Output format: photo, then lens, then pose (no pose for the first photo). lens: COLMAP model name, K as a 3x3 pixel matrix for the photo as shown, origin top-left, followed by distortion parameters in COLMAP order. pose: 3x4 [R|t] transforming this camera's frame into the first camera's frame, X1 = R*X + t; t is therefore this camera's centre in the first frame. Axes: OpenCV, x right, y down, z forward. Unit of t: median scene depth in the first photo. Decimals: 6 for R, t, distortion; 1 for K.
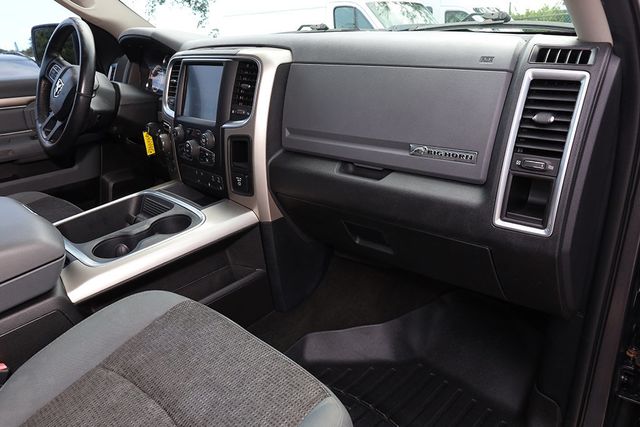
lens RADIAL K [[463.9, 0, 316.5], [0, 463.9, 217.8], [0, 0, 1]] dist [0.010441, 0.002106]
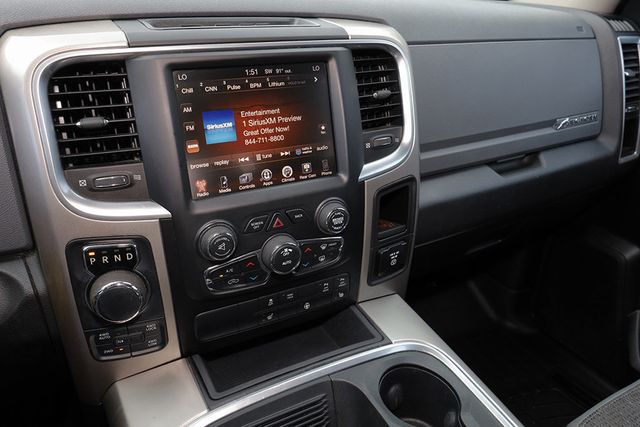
lens RADIAL K [[513.3, 0, 324.2], [0, 513.3, 216.8], [0, 0, 1]] dist [0.011819, -0.003476]
pose [[0.260301, -0.371354, 0.891257, -0.751466], [0.318054, 0.904537, 0.283996, -0.339841], [-0.911639, 0.209543, 0.353563, 0.862696]]
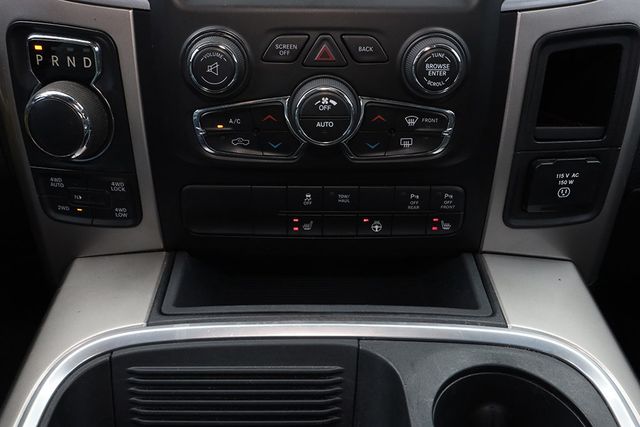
lens RADIAL K [[619.5, 0, 317.3], [0, 619.5, 212.9], [0, 0, 1]] dist [0.011255, 0.000000]
pose [[0.694488, -0.279278, 0.663092, -0.564992], [0.231289, 0.959335, 0.161808, -0.167611], [-0.681316, 0.040992, 0.730840, 0.833564]]
